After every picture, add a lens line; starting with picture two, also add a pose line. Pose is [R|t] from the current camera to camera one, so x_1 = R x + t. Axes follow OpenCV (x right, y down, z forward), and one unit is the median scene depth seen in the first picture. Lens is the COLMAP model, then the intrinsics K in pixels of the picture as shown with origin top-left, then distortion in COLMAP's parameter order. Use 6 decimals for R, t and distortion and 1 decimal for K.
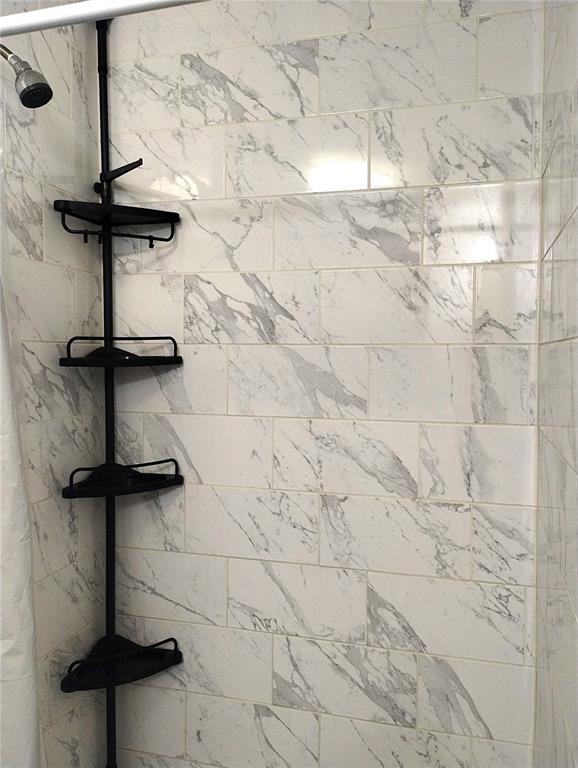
lens RADIAL K [[631.4, 0, 284.0], [0, 631.4, 382.6], [0, 0, 1]] dist [0.051275, -0.075006]
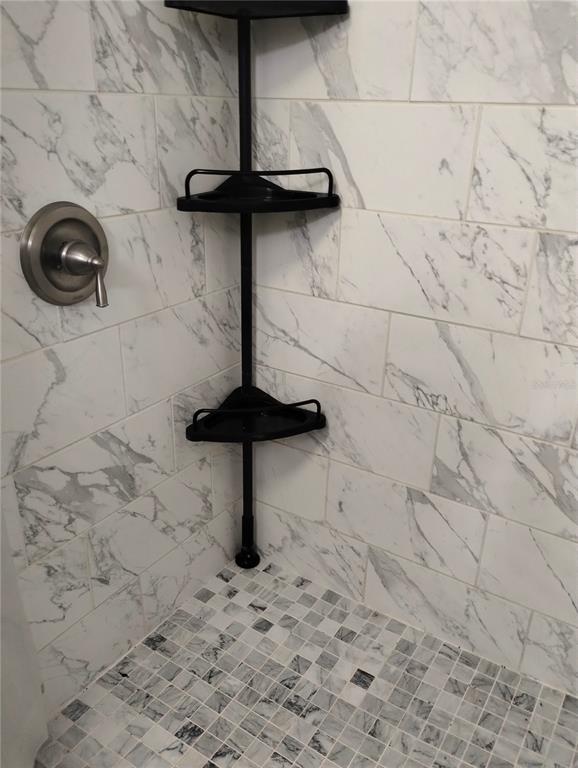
lens RADIAL K [[631.4, 0, 289.3], [0, 631.4, 386.2], [0, 0, 1]] dist [0.051275, -0.075006]
pose [[0.957417, 0.133521, -0.255980, -0.000578], [-0.032028, 0.930280, 0.365448, 0.090091], [0.286928, -0.341688, 0.894942, 0.272855]]
